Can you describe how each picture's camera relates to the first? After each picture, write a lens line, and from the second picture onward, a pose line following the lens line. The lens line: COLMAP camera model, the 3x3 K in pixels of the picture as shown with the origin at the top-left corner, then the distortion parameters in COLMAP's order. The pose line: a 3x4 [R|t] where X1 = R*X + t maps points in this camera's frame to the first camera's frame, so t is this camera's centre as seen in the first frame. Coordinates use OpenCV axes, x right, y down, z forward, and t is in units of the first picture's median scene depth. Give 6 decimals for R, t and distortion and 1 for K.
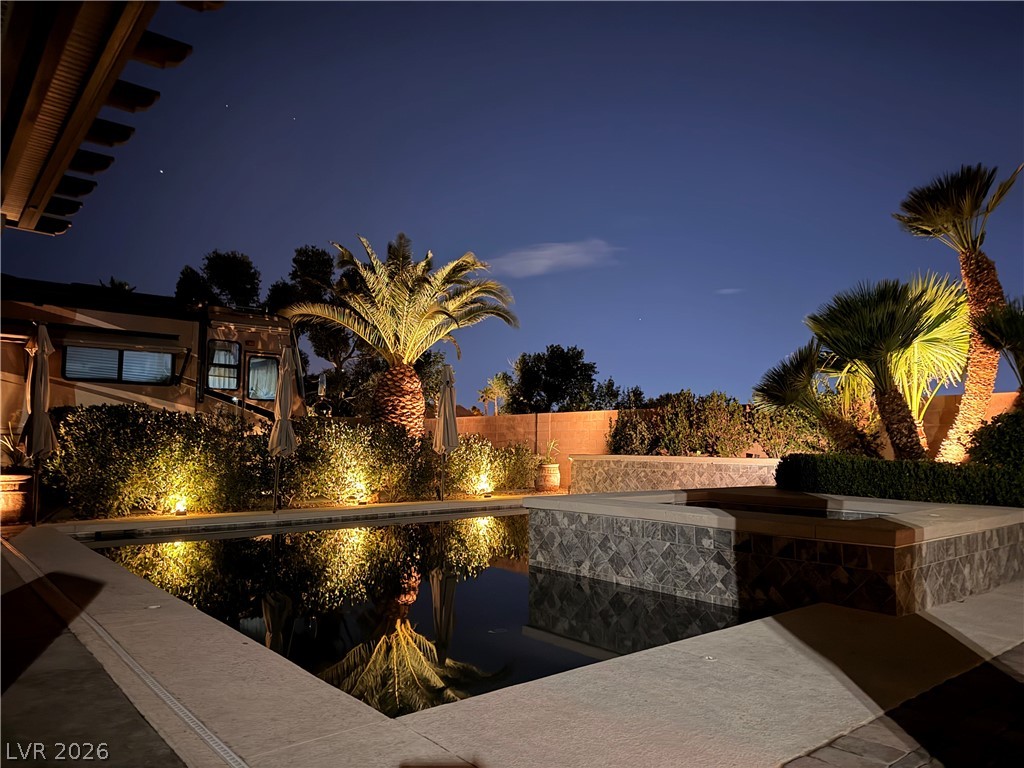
lens RADIAL K [[714.2, 0, 505.5], [0, 714.2, 385.9], [0, 0, 1]] dist [0.054486, -0.014392]
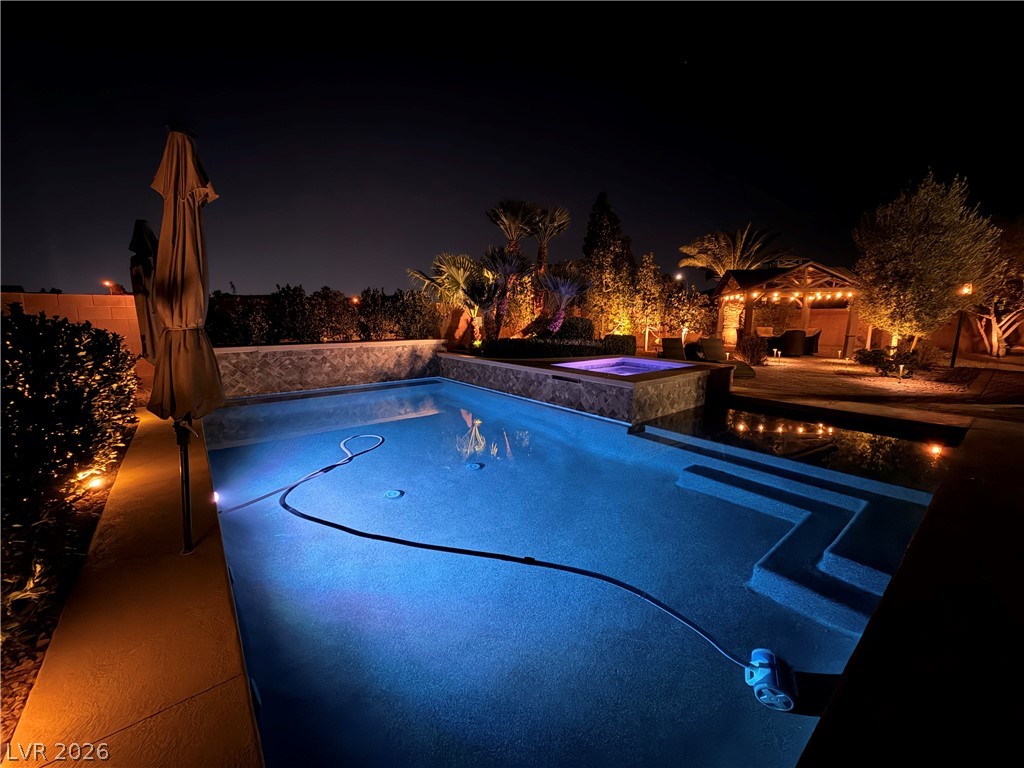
lens RADIAL K [[408.5, 0, 512.8], [0, 408.5, 384.3], [0, 0, 1]] dist [-0.001173, 0.000639]
pose [[0.022567, -0.174601, 0.984381, -0.351301], [-0.086749, 0.980576, 0.175915, 0.013120], [-0.995975, -0.089364, 0.006982, 0.530787]]
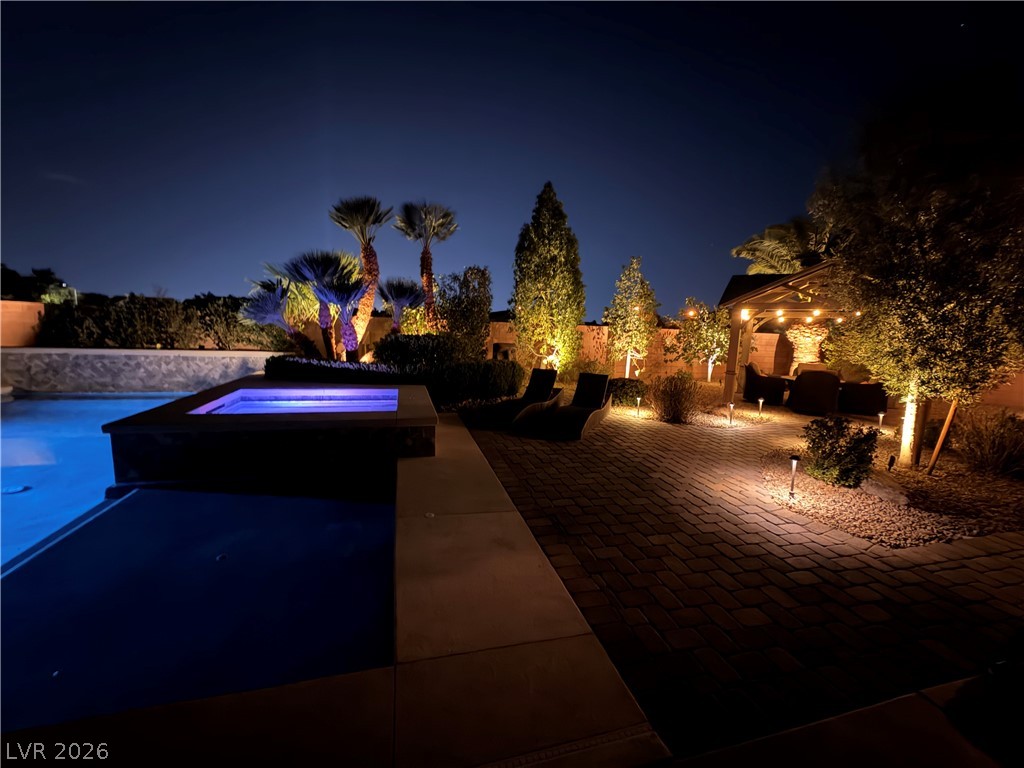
lens RADIAL K [[408.5, 0, 513.0], [0, 408.5, 384.3], [0, 0, 1]] dist [-0.001173, 0.000639]
pose [[0.418254, -0.116732, 0.900798, -0.108950], [-0.110386, 0.977825, 0.177968, -0.032888], [-0.901598, -0.173871, 0.396094, 0.094094]]
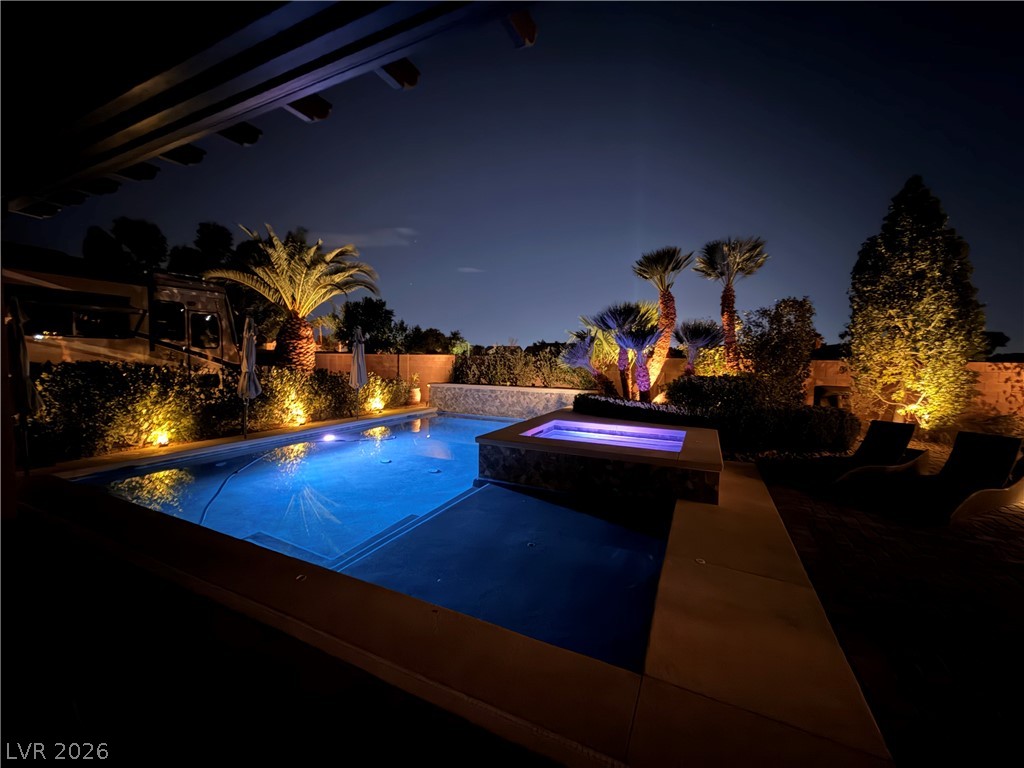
lens RADIAL K [[408.5, 0, 508.6], [0, 408.5, 388.8], [0, 0, 1]] dist [-0.001173, 0.000639]
pose [[0.910408, -0.022895, 0.413077, -0.119312], [-0.044673, 0.987189, 0.153174, -0.039530], [-0.411292, -0.157904, 0.897722, 0.070433]]
